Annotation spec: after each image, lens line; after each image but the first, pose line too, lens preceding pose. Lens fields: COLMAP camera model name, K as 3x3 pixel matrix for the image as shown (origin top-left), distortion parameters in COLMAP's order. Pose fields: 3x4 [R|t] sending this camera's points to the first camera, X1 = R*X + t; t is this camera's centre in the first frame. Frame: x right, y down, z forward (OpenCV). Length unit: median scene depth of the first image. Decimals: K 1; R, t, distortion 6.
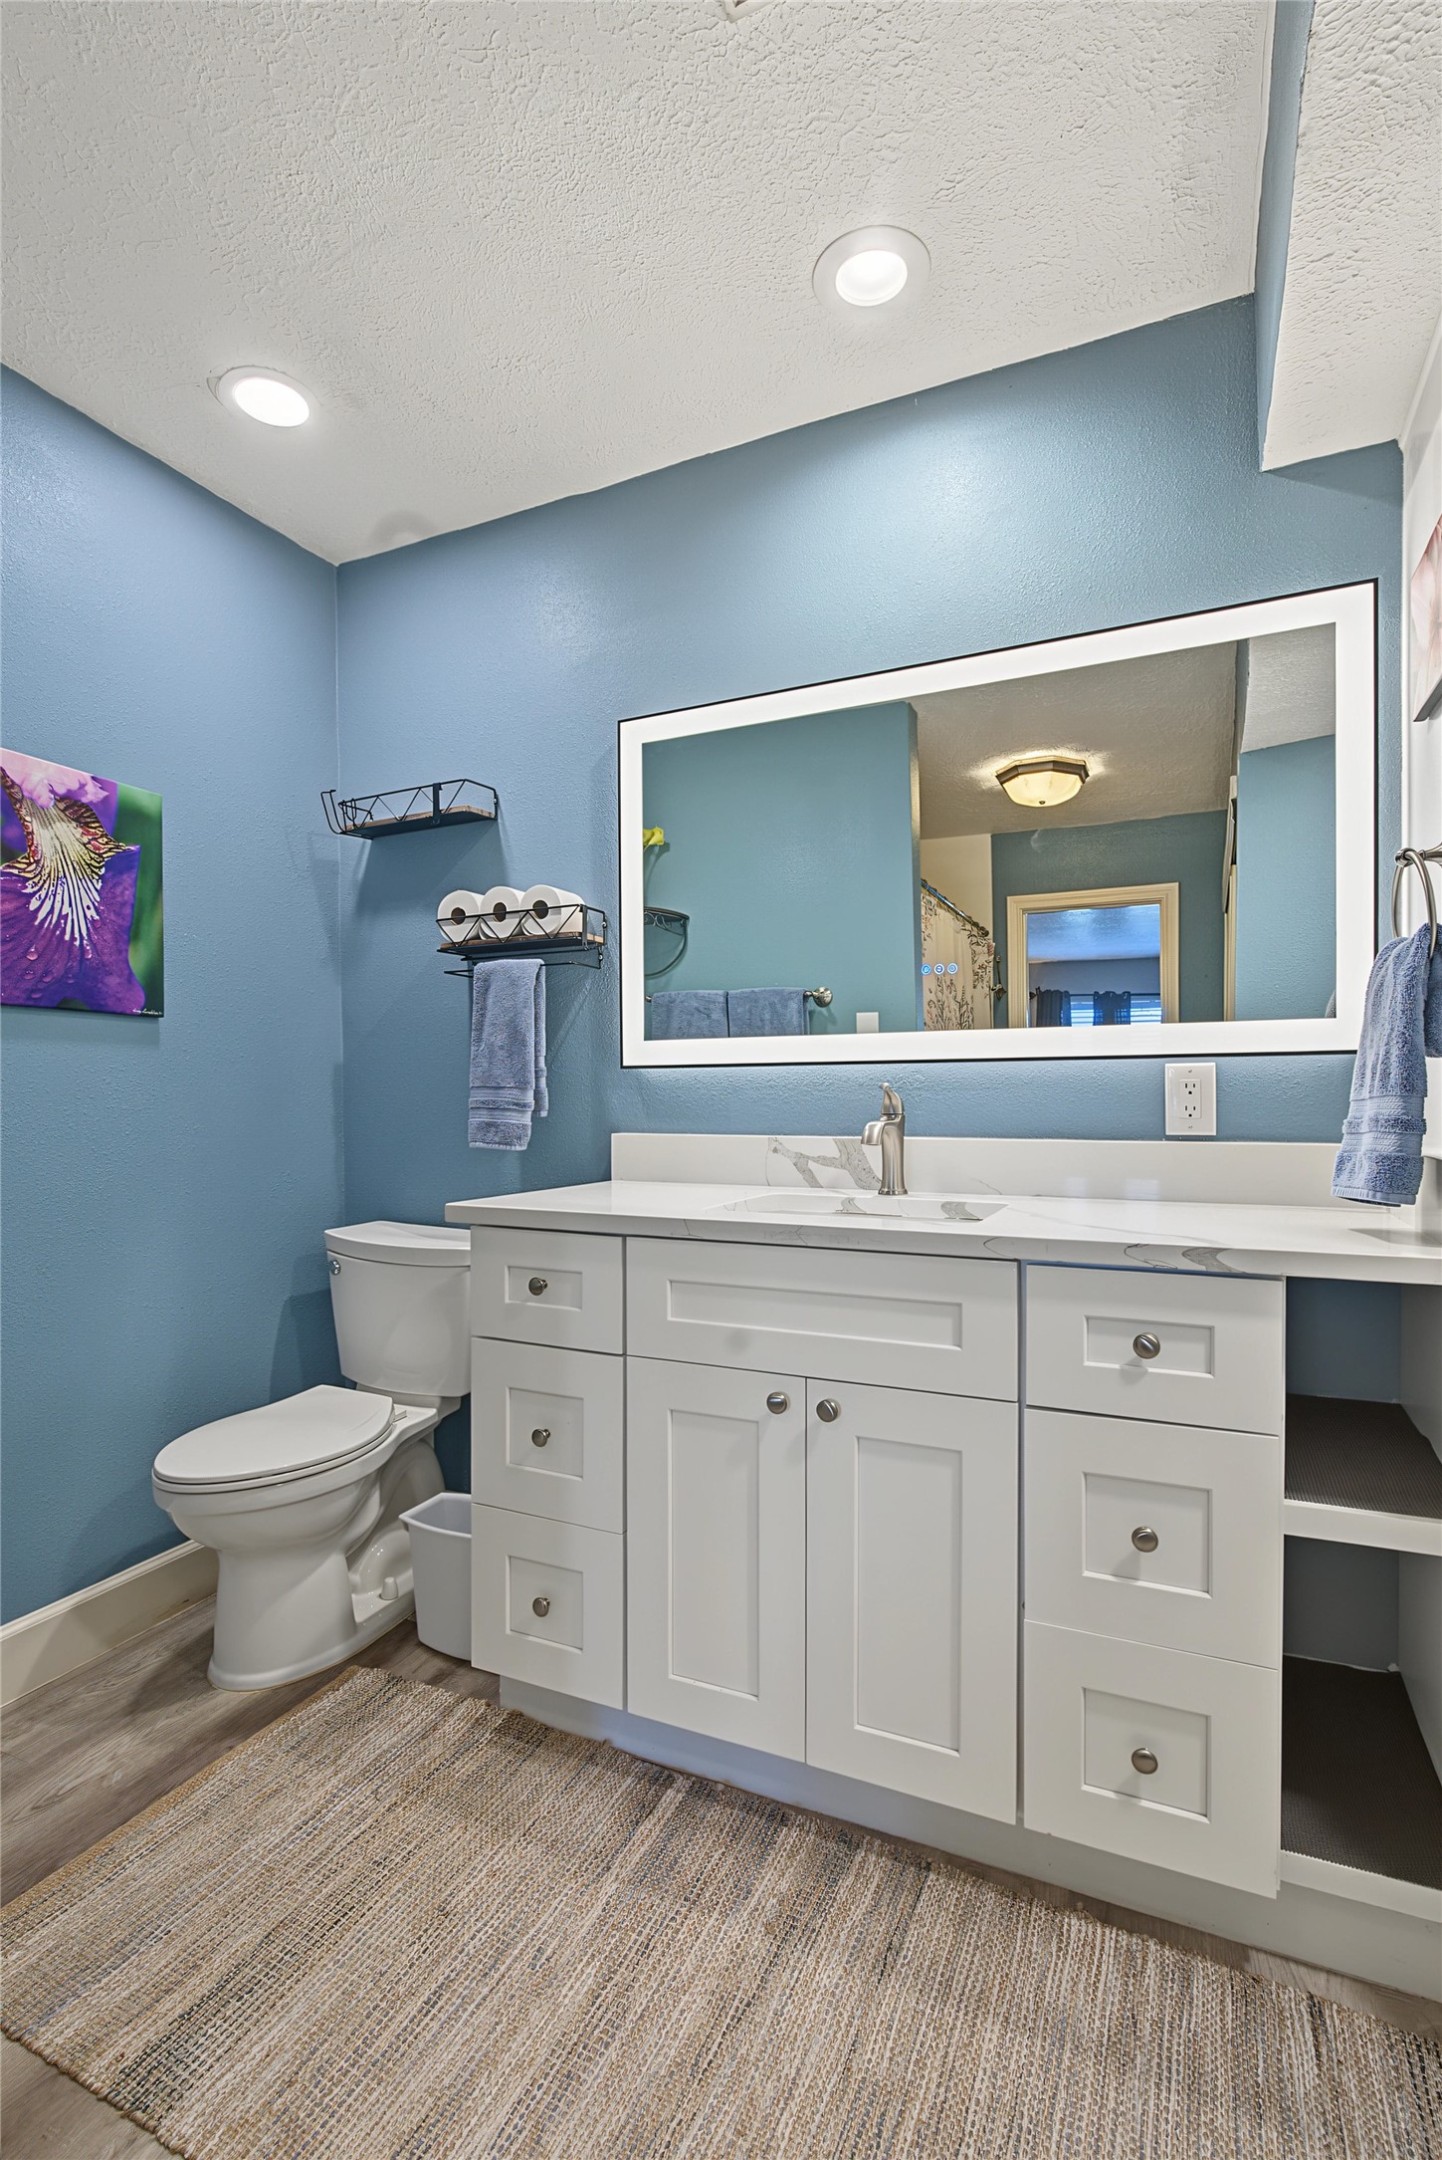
lens RADIAL K [[1007.2, 0, 724.0], [0, 1007.2, 1114.8], [0, 0, 1]] dist [-0.003290, 0.001948]
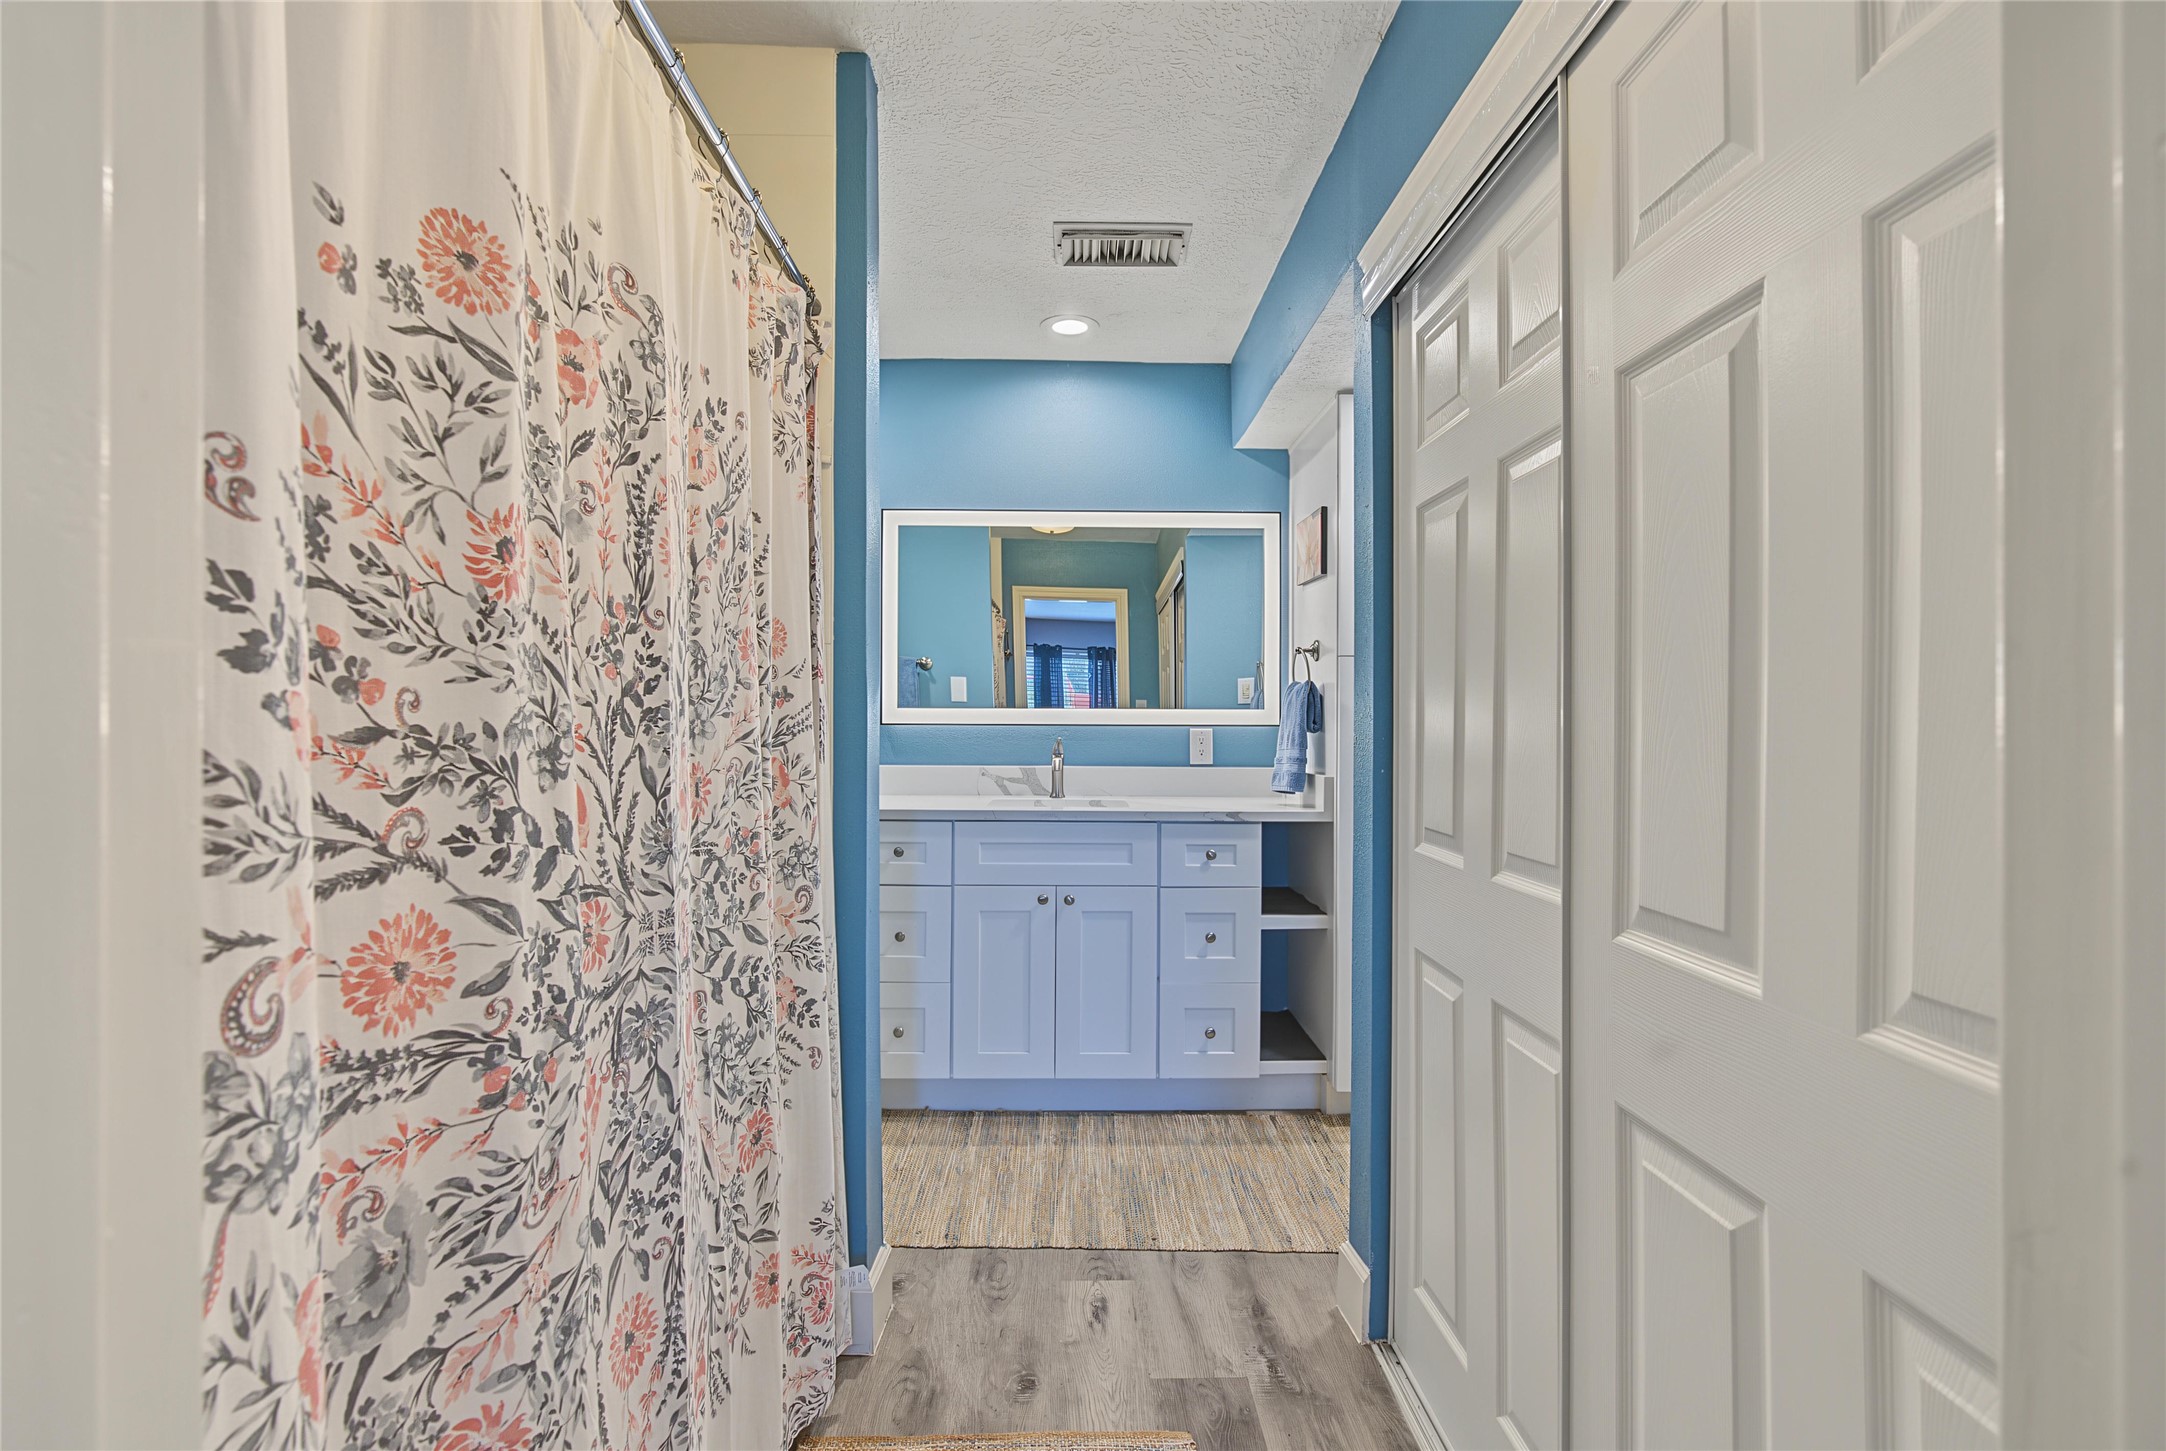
lens RADIAL K [[983.4, 0, 1083.0], [0, 983.4, 725.5], [0, 0, 1]] dist [-0.002048, 0.000913]
pose [[0.898455, 0.007610, 0.439000, -0.744248], [-0.001484, 0.999897, -0.014295, -0.034341], [-0.439064, 0.012191, 0.898373, -0.809692]]
